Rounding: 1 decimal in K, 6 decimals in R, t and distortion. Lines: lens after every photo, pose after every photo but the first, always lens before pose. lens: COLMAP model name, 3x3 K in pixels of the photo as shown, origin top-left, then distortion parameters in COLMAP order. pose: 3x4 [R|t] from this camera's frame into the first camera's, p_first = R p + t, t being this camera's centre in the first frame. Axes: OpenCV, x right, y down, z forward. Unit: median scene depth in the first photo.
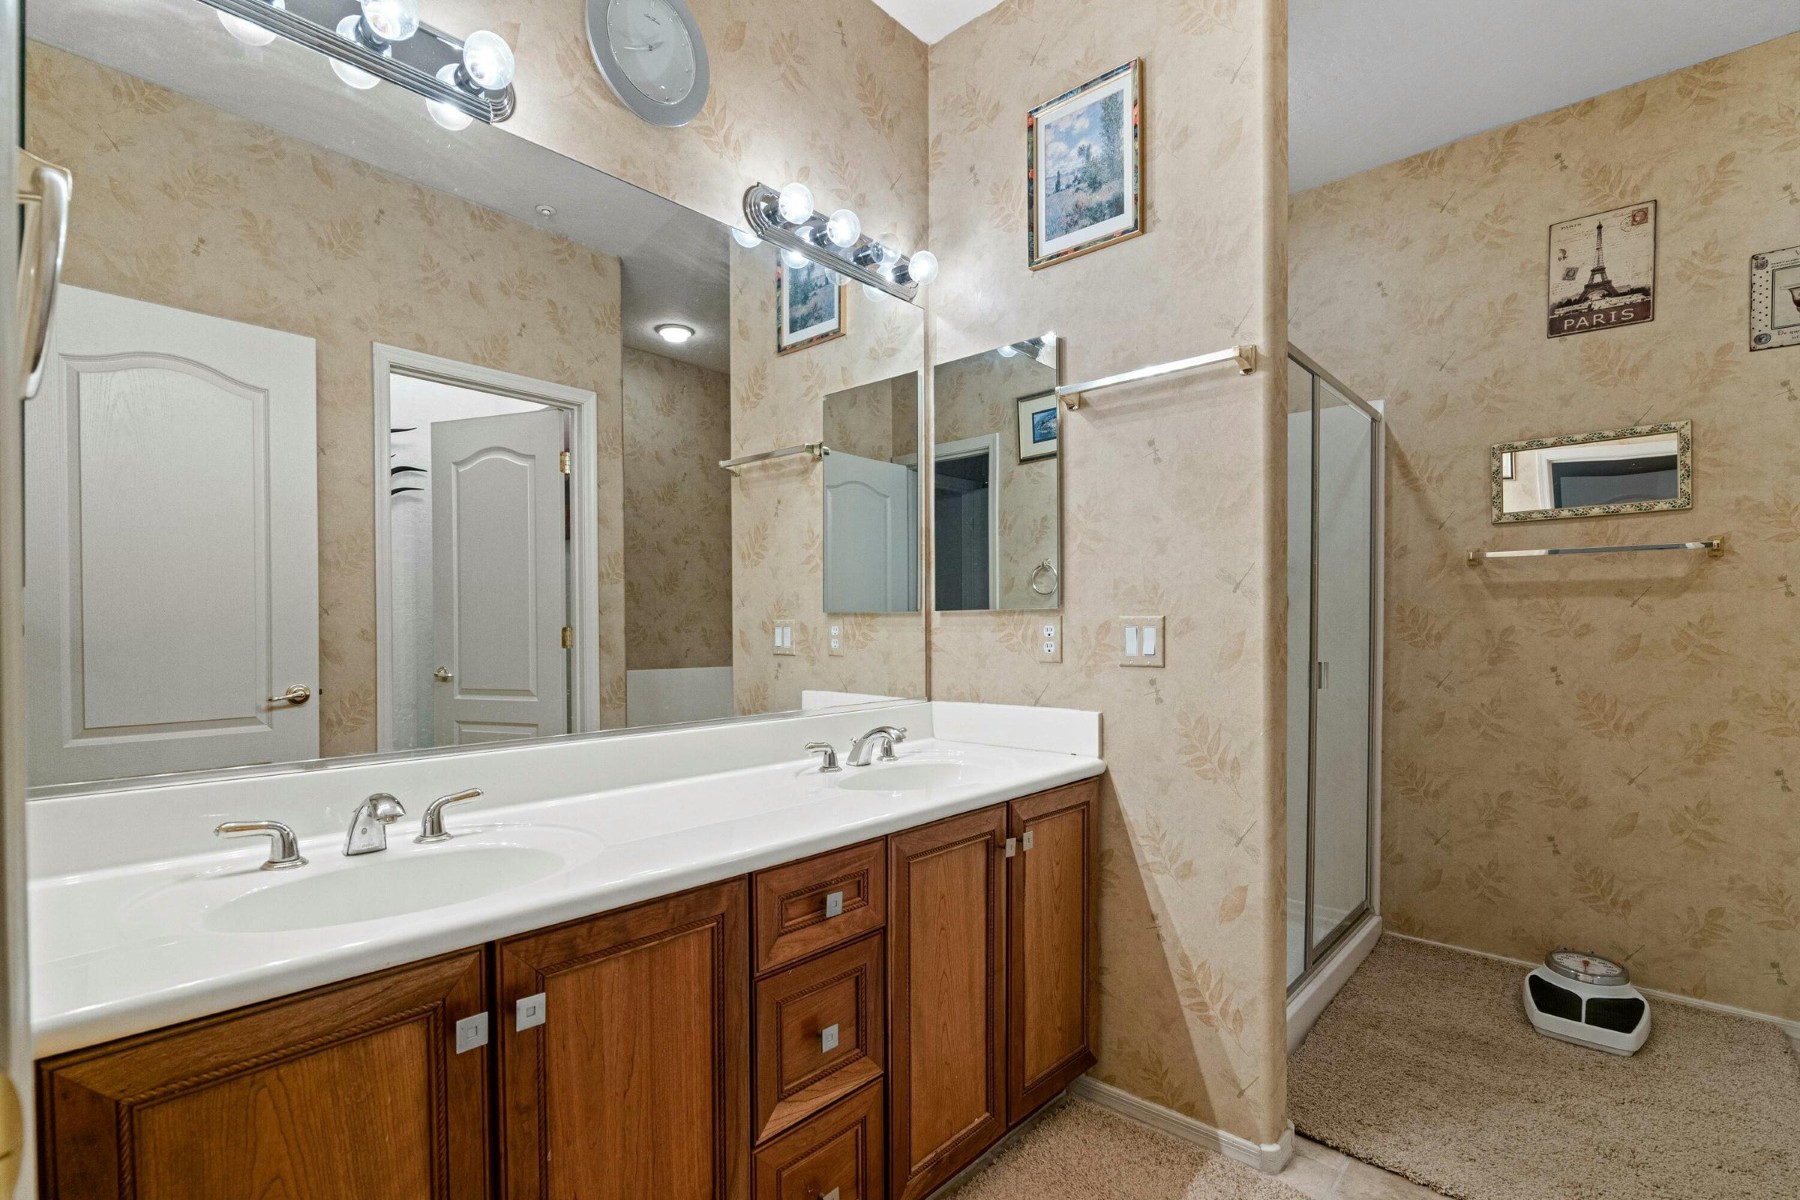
lens RADIAL K [[835.1, 0, 897.9], [0, 835.1, 638.0], [0, 0, 1]] dist [-0.018370, 0.005083]
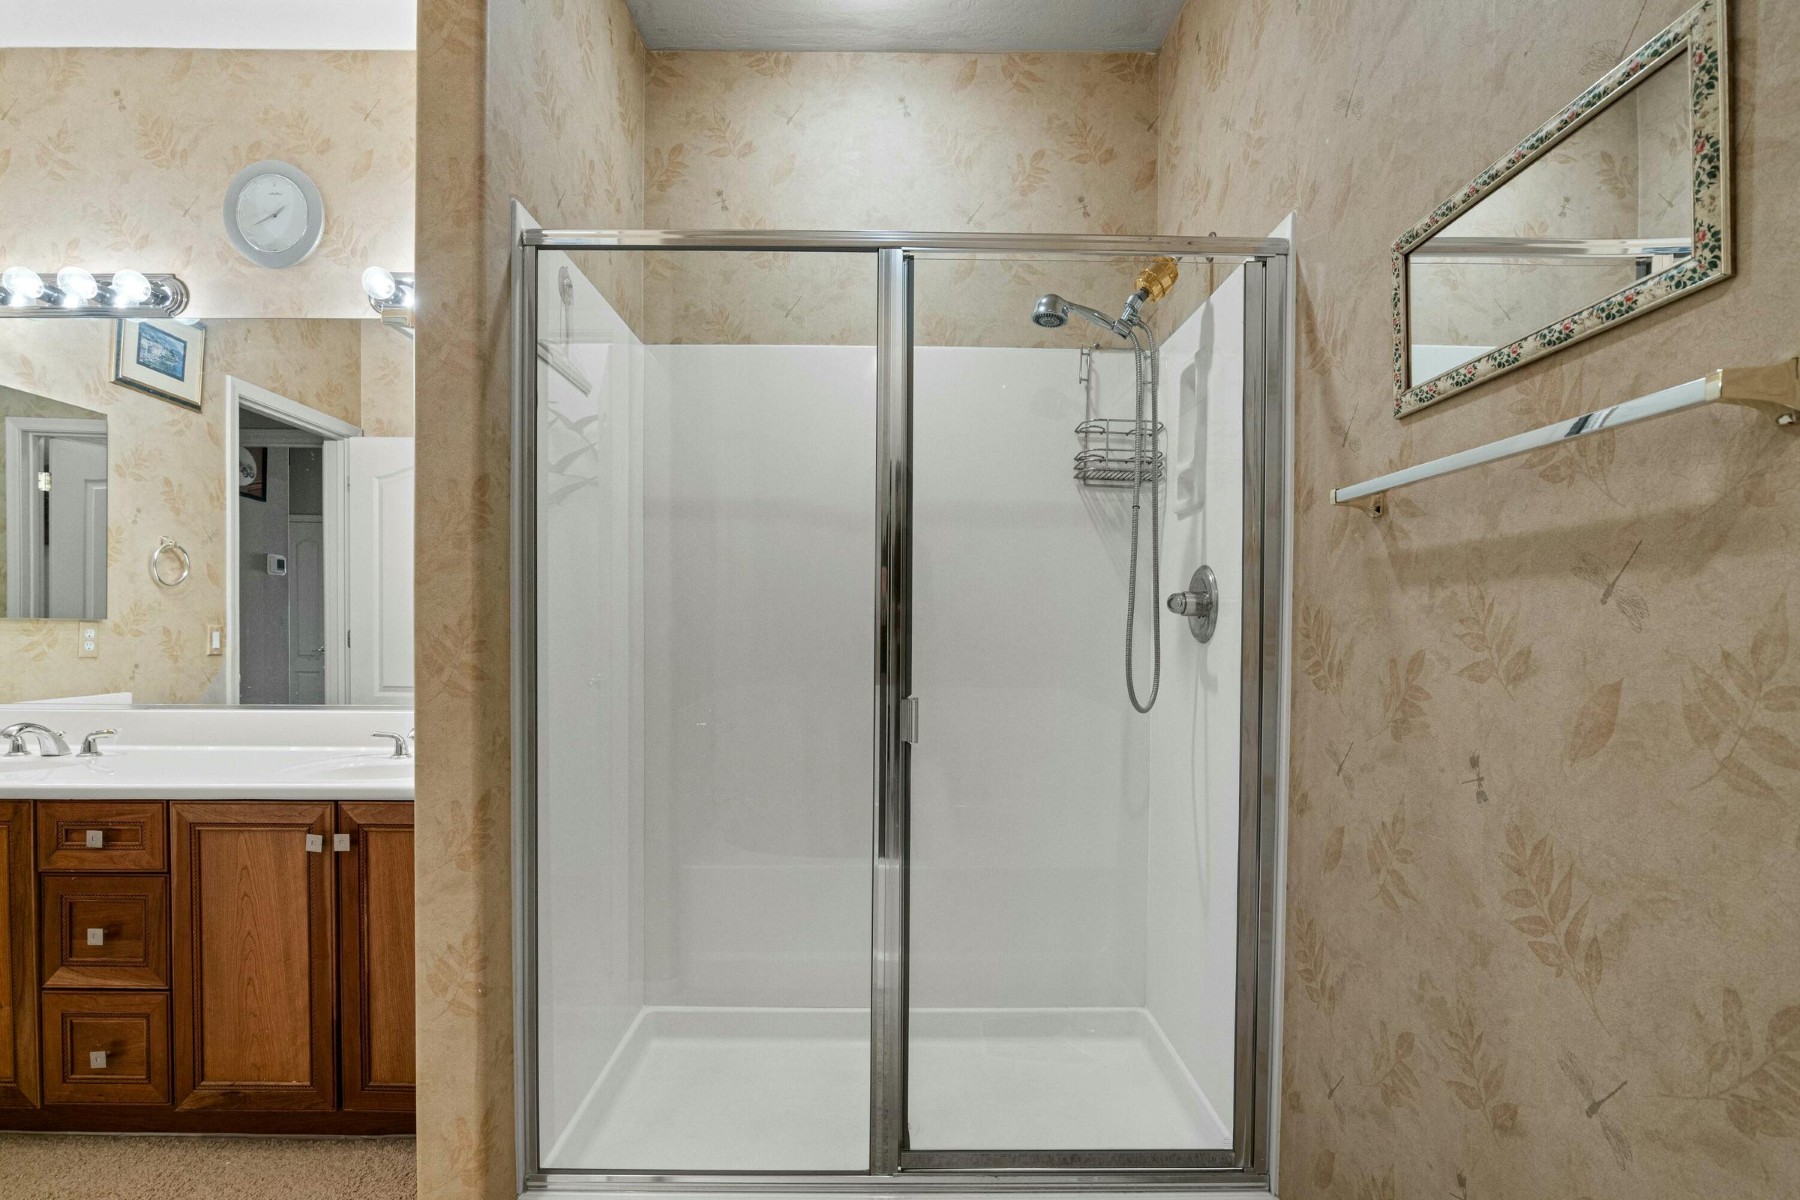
lens RADIAL K [[835.1, 0, 897.9], [0, 835.1, 638.0], [0, 0, 1]] dist [-0.018370, 0.005083]
pose [[0.678350, 0.014536, -0.734595, 0.948356], [-0.018610, 0.999823, 0.002599, -0.018851], [0.734503, 0.011908, 0.678501, 0.553339]]
